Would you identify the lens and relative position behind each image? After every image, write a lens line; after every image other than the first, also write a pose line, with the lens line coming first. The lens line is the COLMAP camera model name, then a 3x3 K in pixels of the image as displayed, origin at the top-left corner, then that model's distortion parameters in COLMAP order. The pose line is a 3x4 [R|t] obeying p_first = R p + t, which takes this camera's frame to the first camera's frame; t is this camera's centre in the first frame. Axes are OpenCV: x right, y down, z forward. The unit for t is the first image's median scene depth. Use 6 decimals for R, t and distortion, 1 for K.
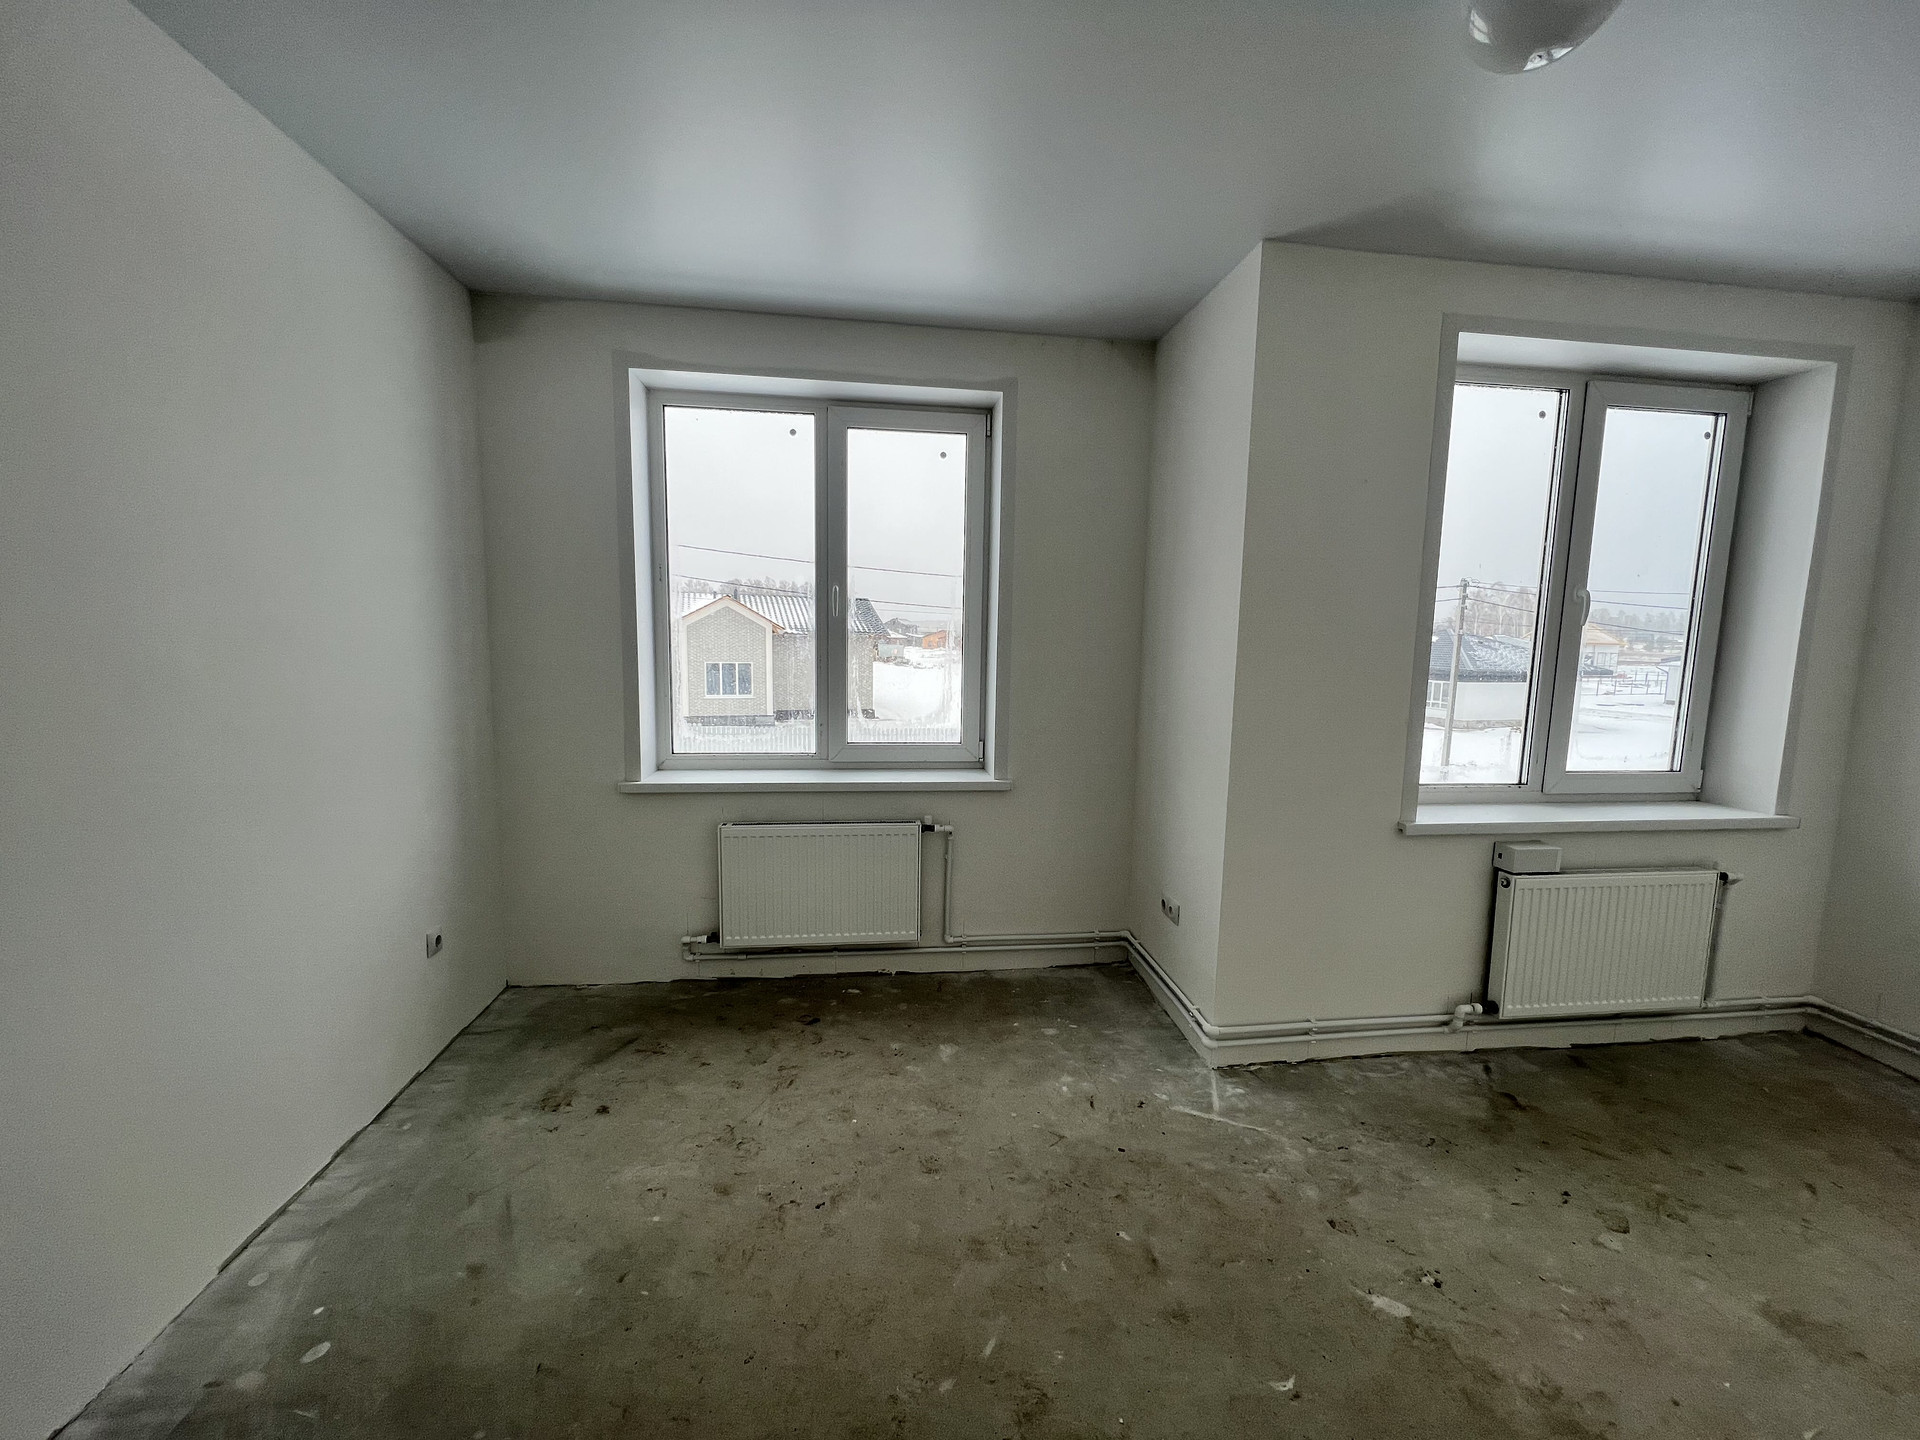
lens RADIAL K [[762.2, 0, 962.7], [0, 762.2, 721.9], [0, 0, 1]] dist [-0.003073, 0.000746]
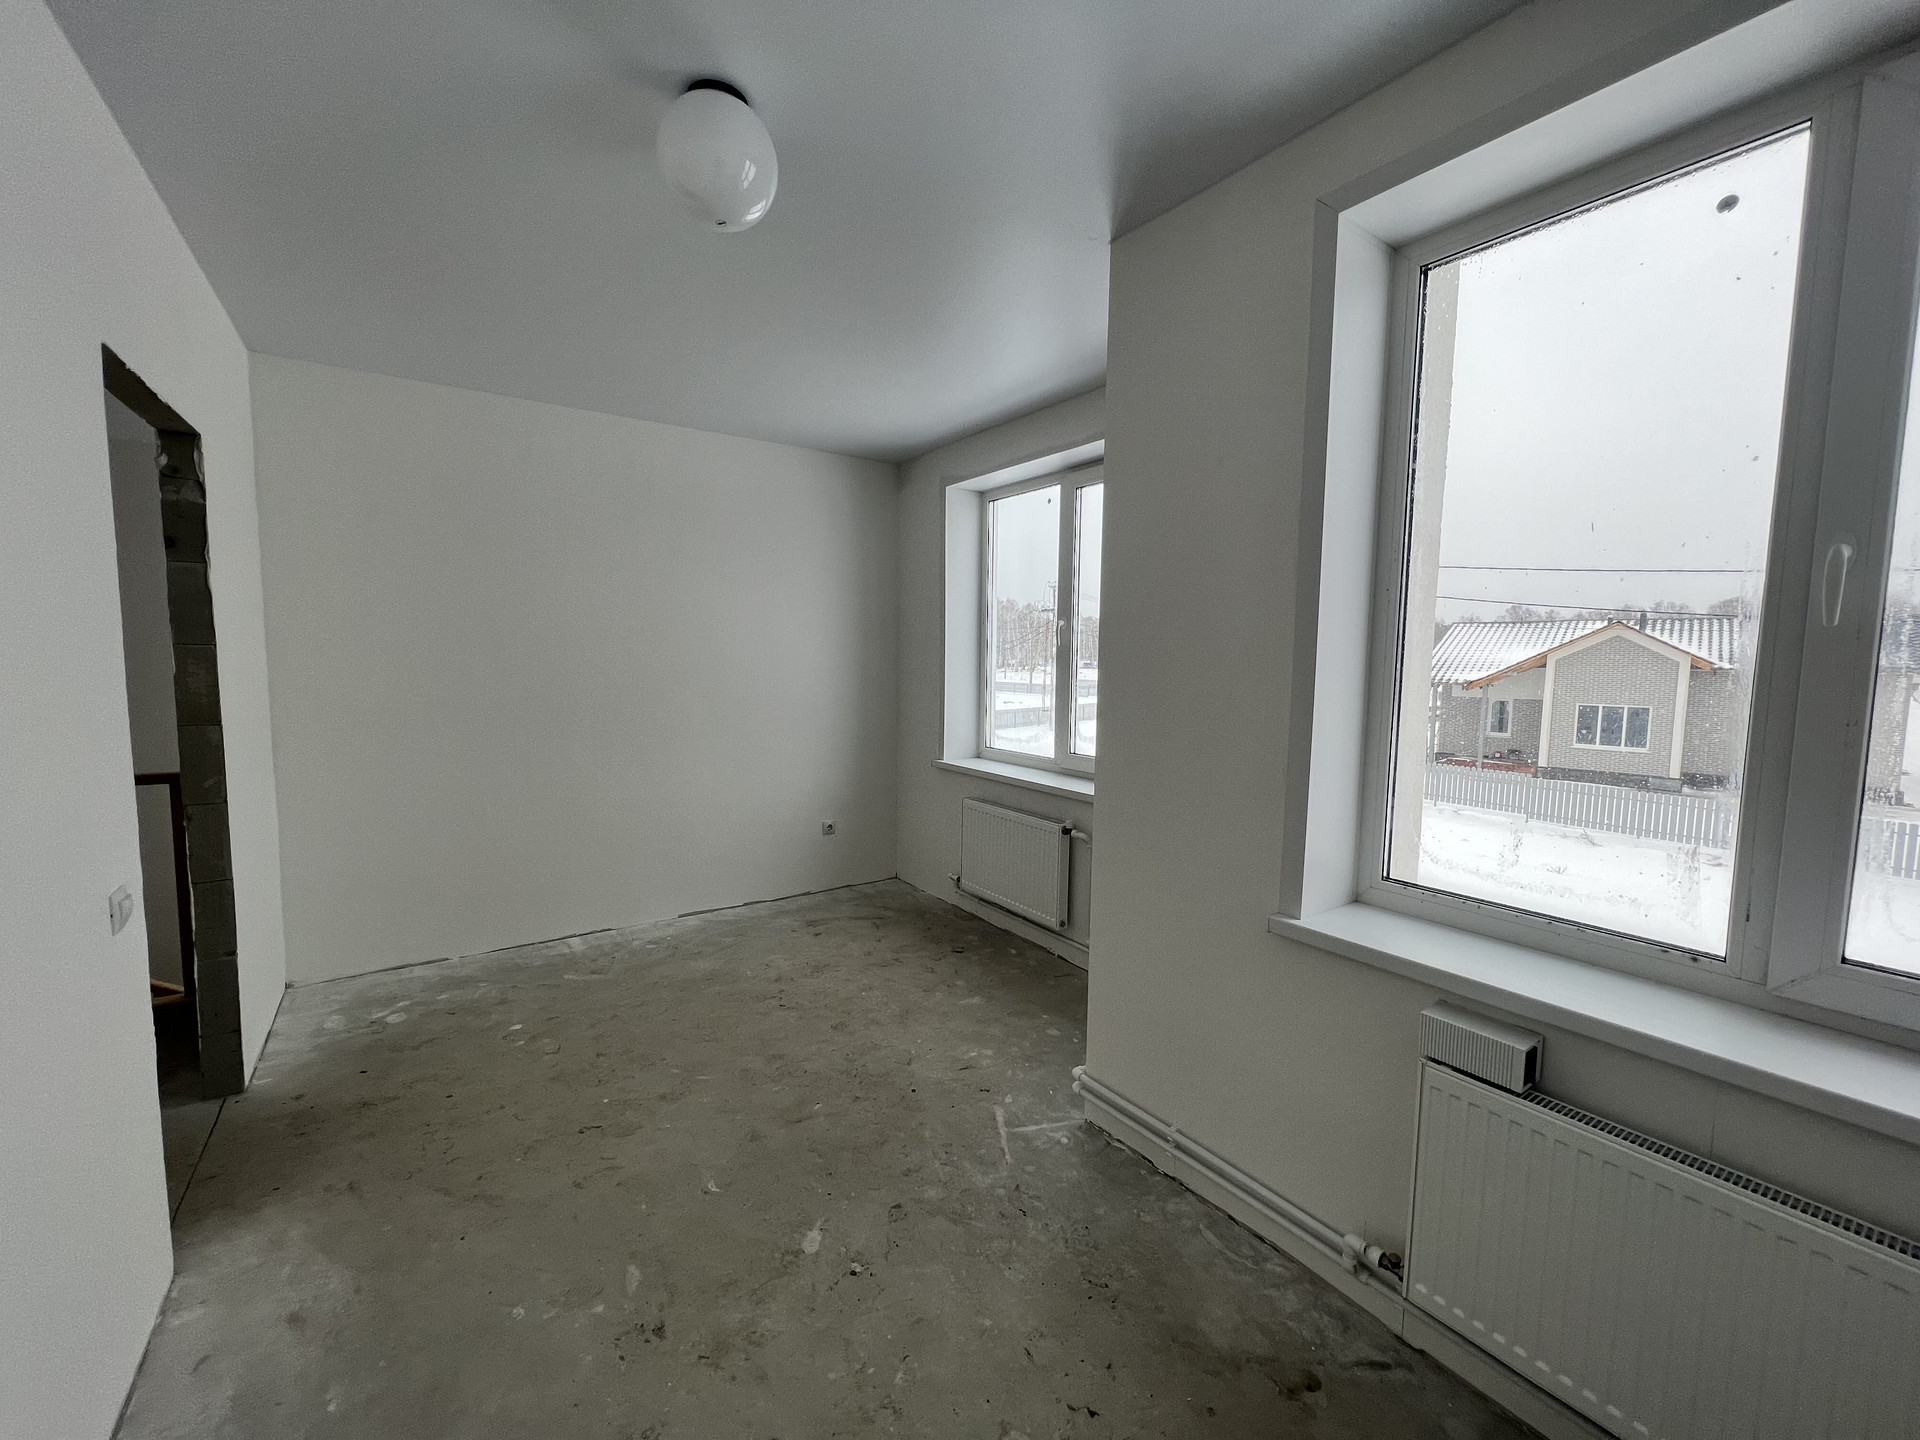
lens RADIAL K [[762.2, 0, 961.3], [0, 762.2, 720.7], [0, 0, 1]] dist [-0.003073, 0.000746]
pose [[0.467803, 0.061558, -0.881687, 0.988820], [-0.104671, 0.994410, 0.013892, -0.025114], [0.877613, 0.085788, 0.471631, 0.363774]]
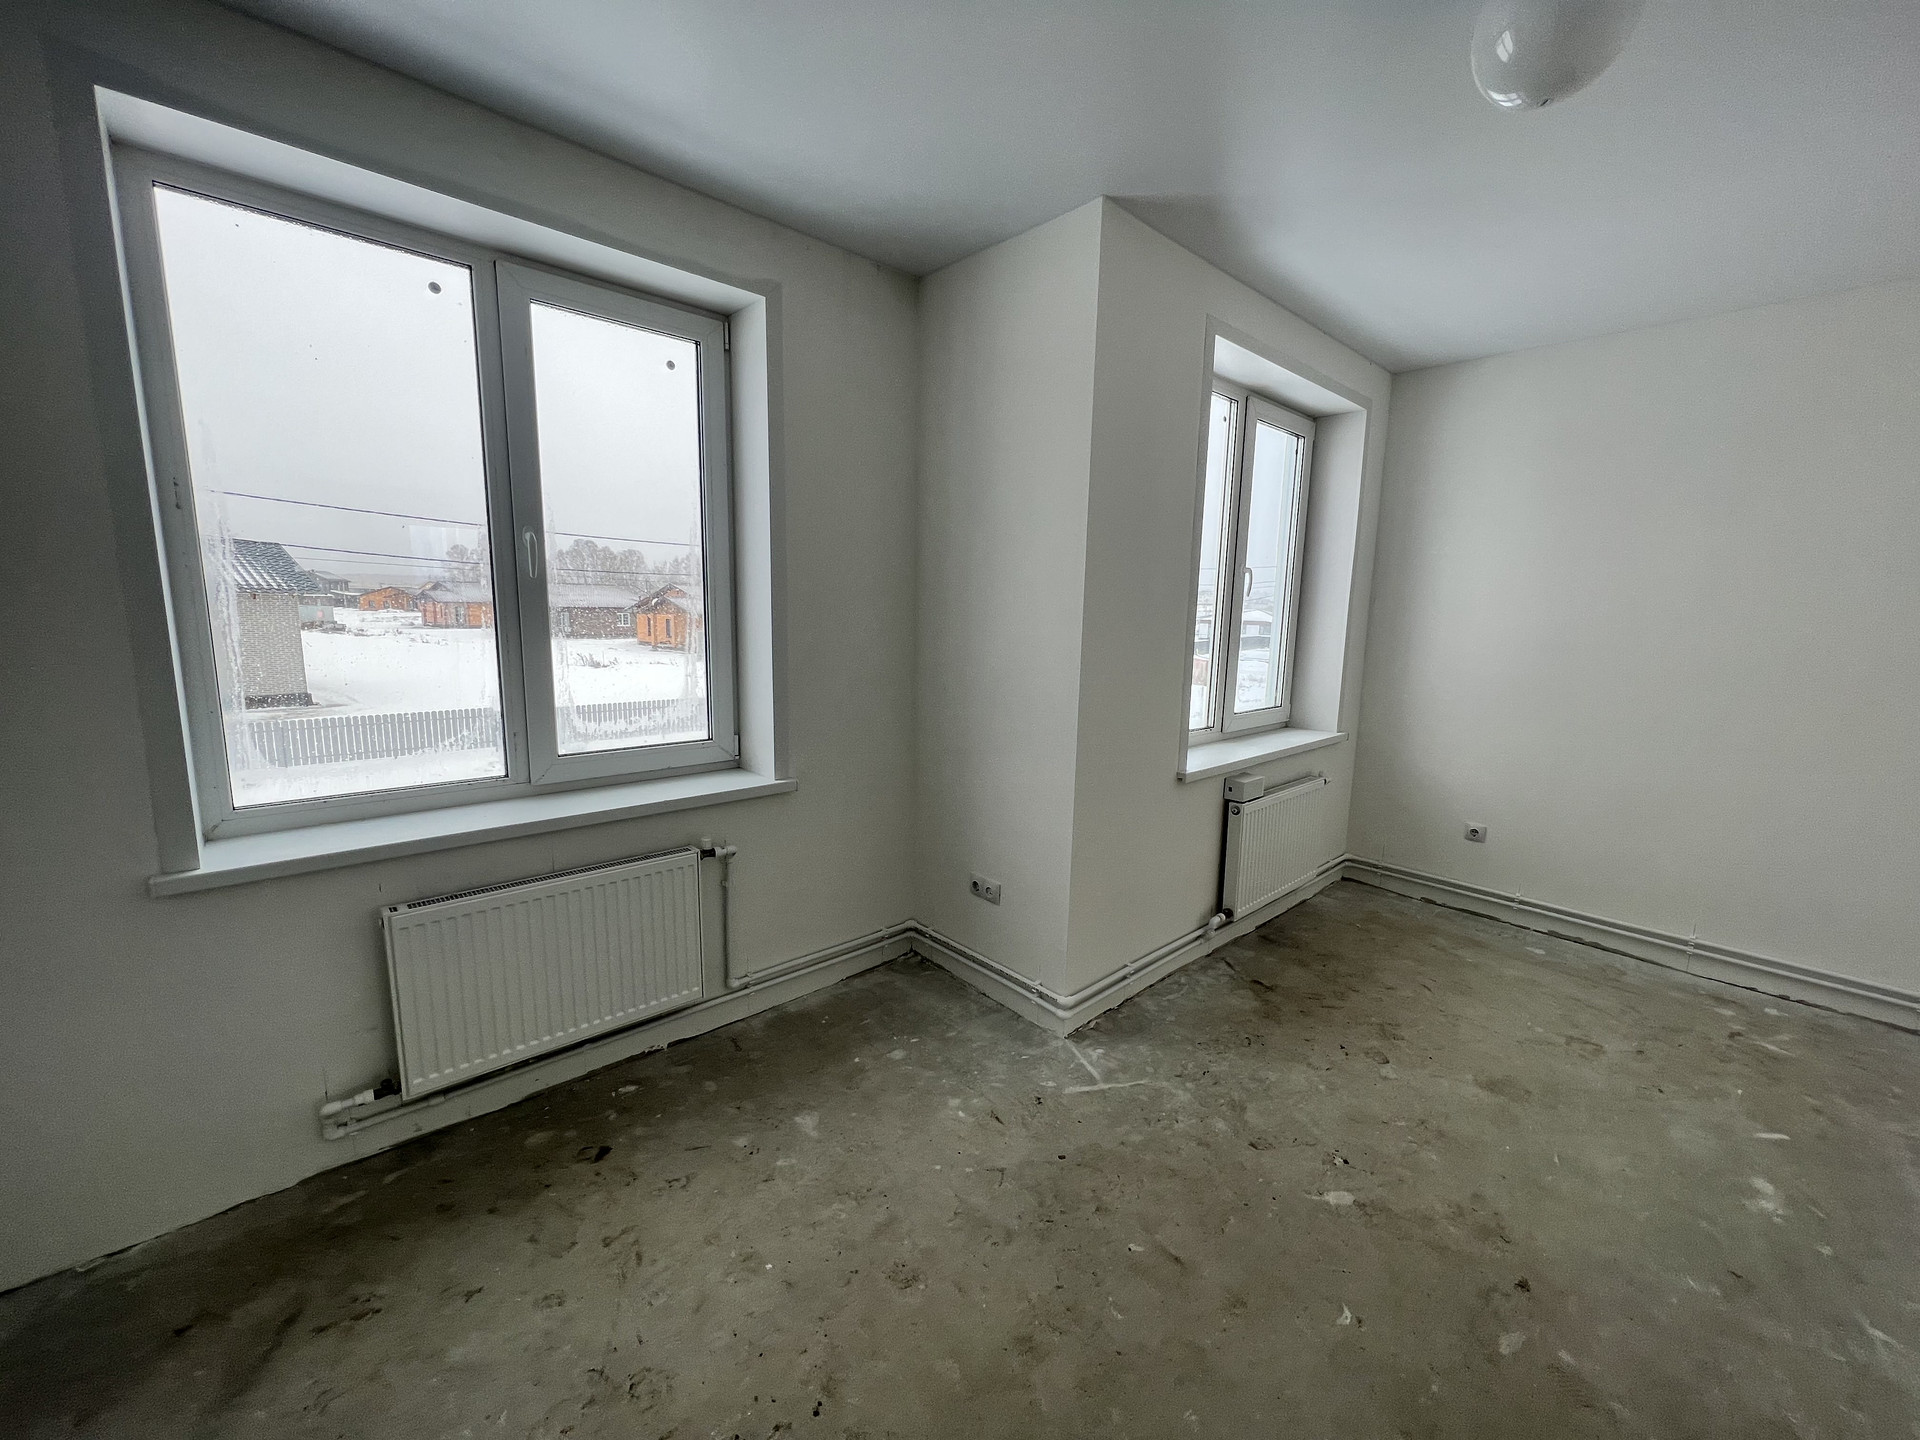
lens RADIAL K [[762.2, 0, 960.9], [0, 762.2, 721.8], [0, 0, 1]] dist [-0.003073, 0.000746]
pose [[0.817409, -0.090489, 0.568906, -0.303331], [0.060436, 0.995606, 0.071523, -0.040581], [-0.572878, -0.024081, 0.819287, 0.246010]]
